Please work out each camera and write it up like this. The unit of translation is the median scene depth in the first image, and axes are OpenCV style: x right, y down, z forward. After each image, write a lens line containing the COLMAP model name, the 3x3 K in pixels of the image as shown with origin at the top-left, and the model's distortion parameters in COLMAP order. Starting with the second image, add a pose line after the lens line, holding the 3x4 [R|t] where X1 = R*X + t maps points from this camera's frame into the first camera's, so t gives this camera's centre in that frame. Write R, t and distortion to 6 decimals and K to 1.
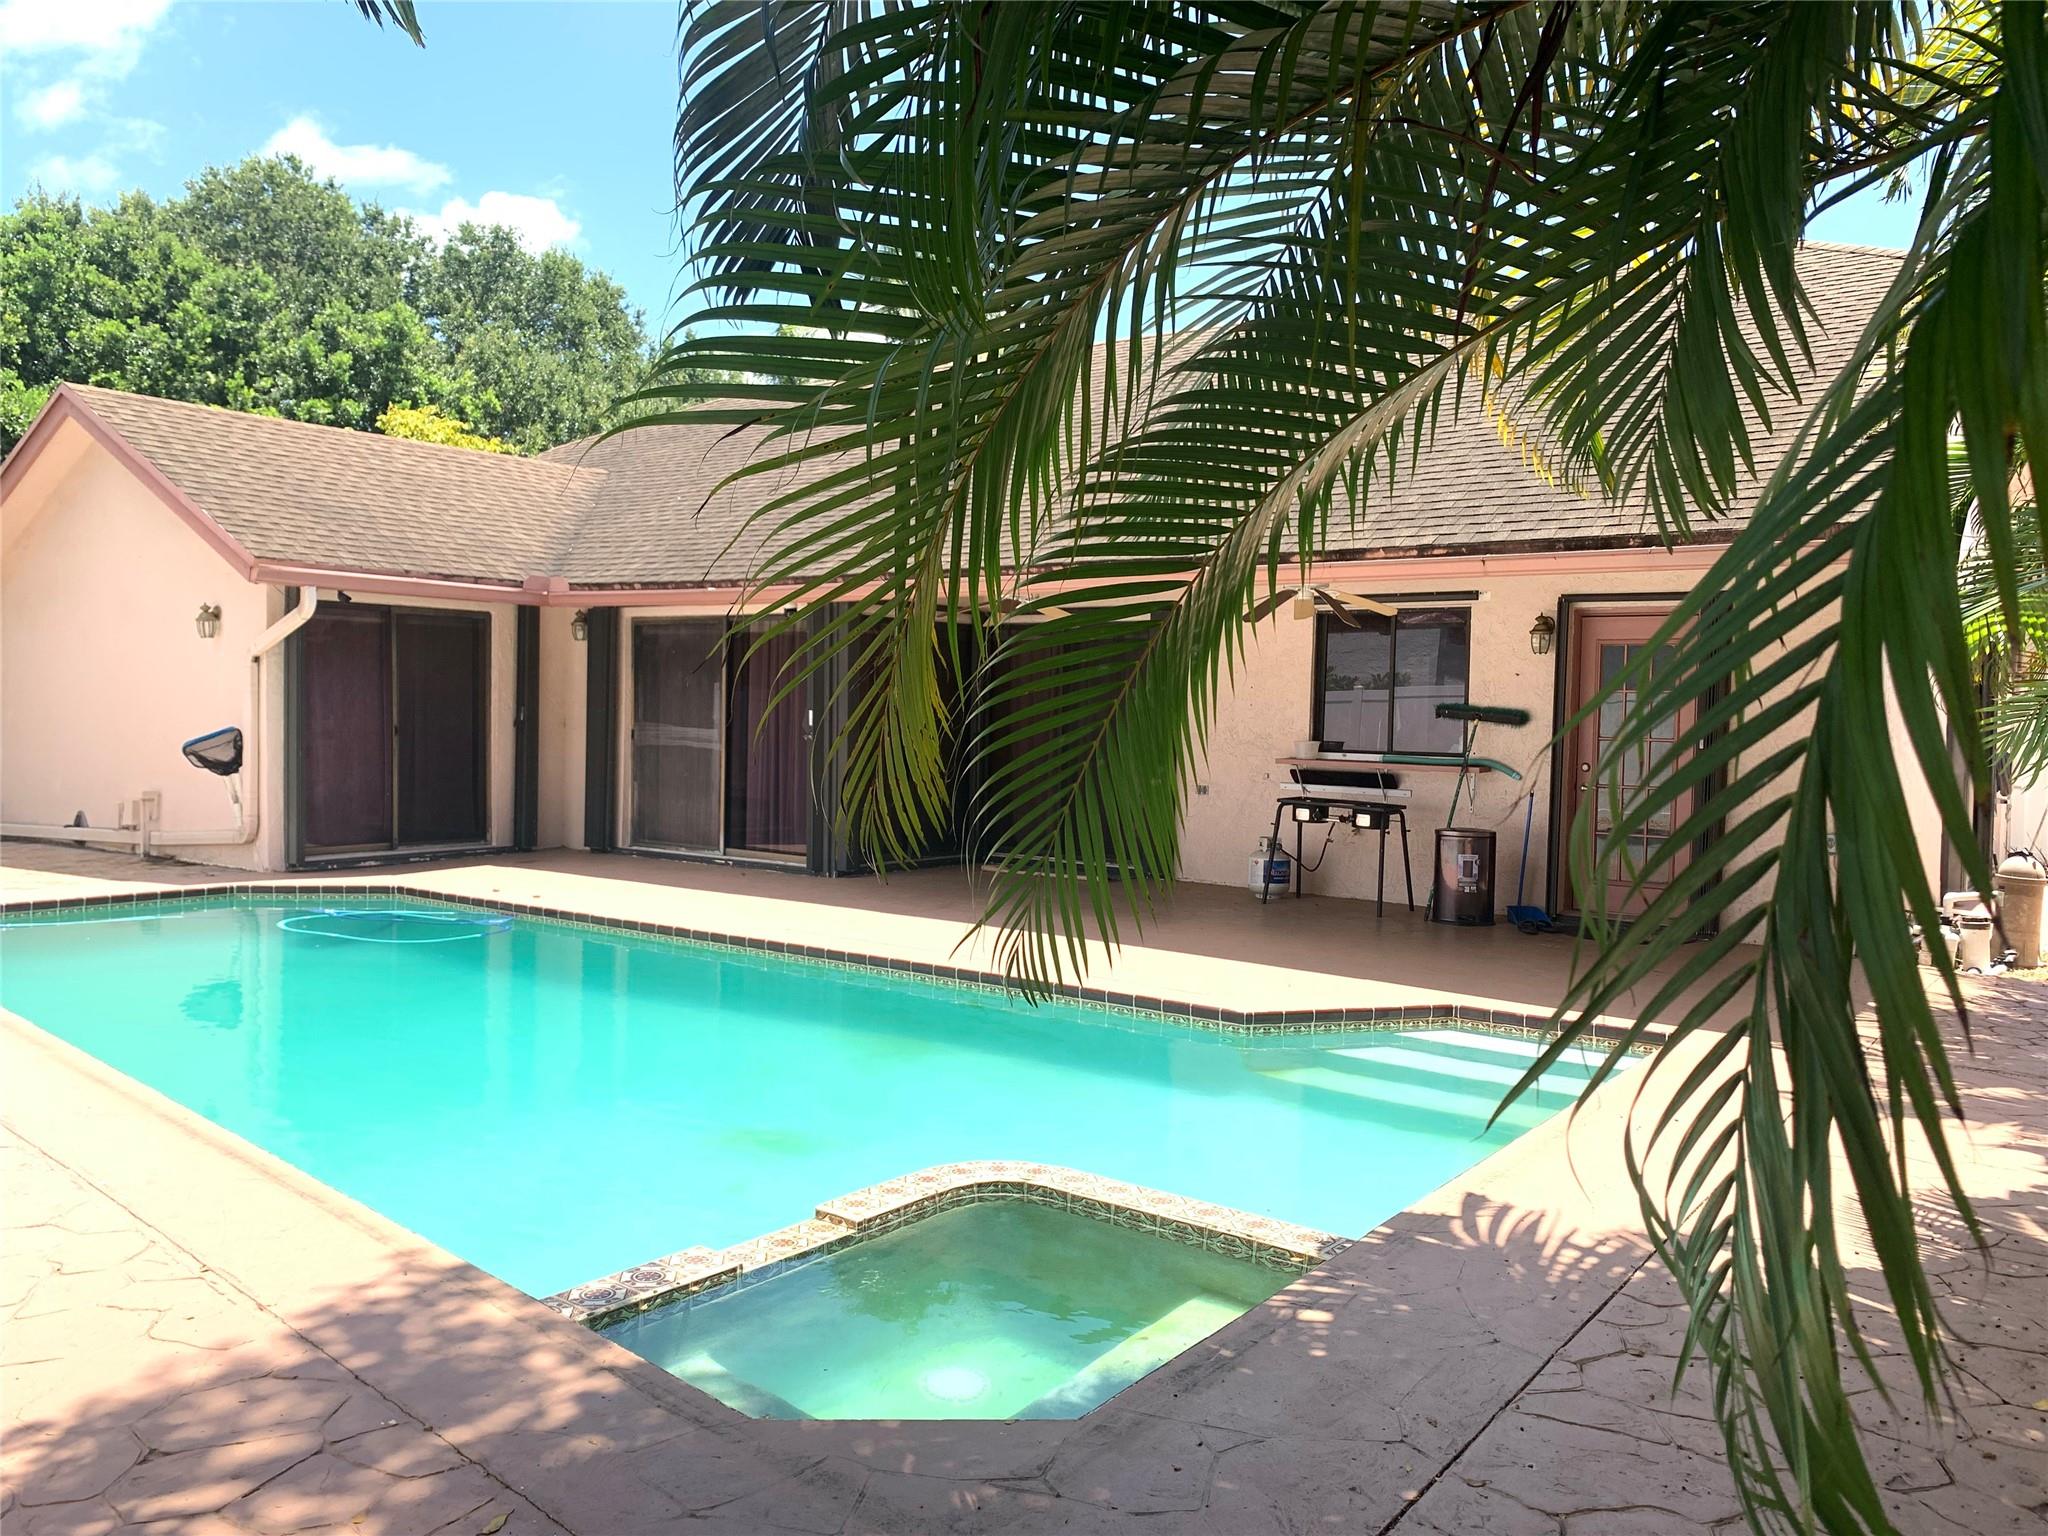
lens RADIAL K [[1558.2, 0, 1027.3], [0, 1558.2, 759.1], [0, 0, 1]] dist [0.059418, -0.061573]
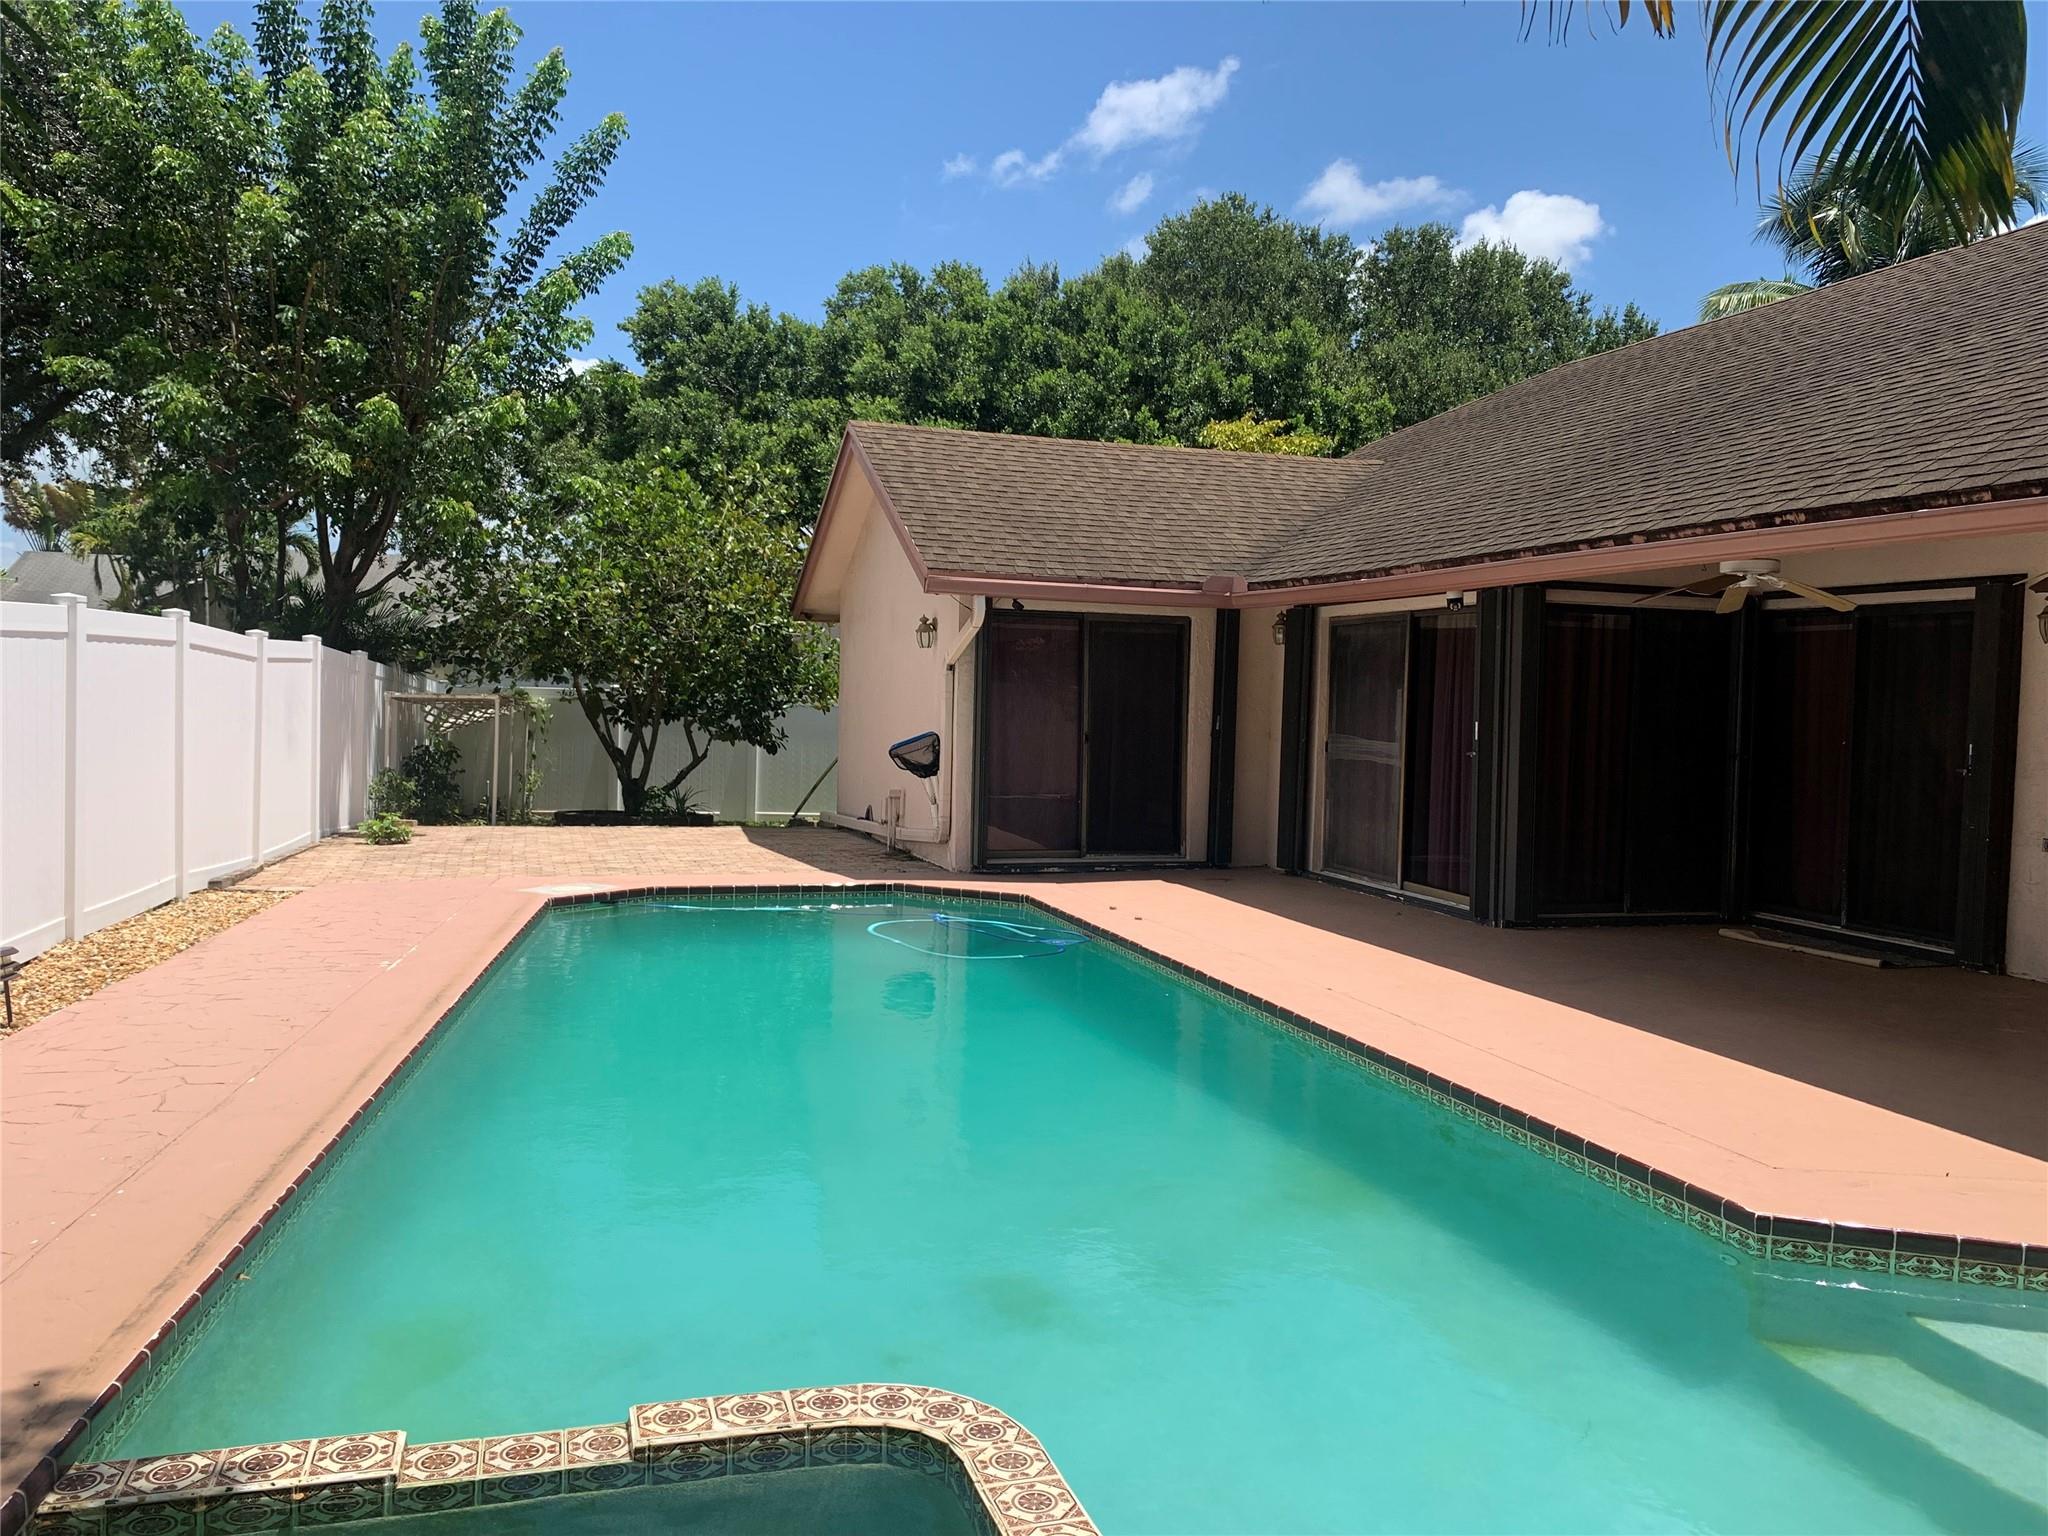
lens RADIAL K [[1558.2, 0, 1024.5], [0, 1558.2, 787.4], [0, 0, 1]] dist [0.059418, -0.061573]
pose [[0.811547, 0.035911, -0.583183, 0.136539], [-0.029456, 0.999355, 0.020548, -0.006057], [0.583544, 0.000502, 0.812081, 0.167738]]
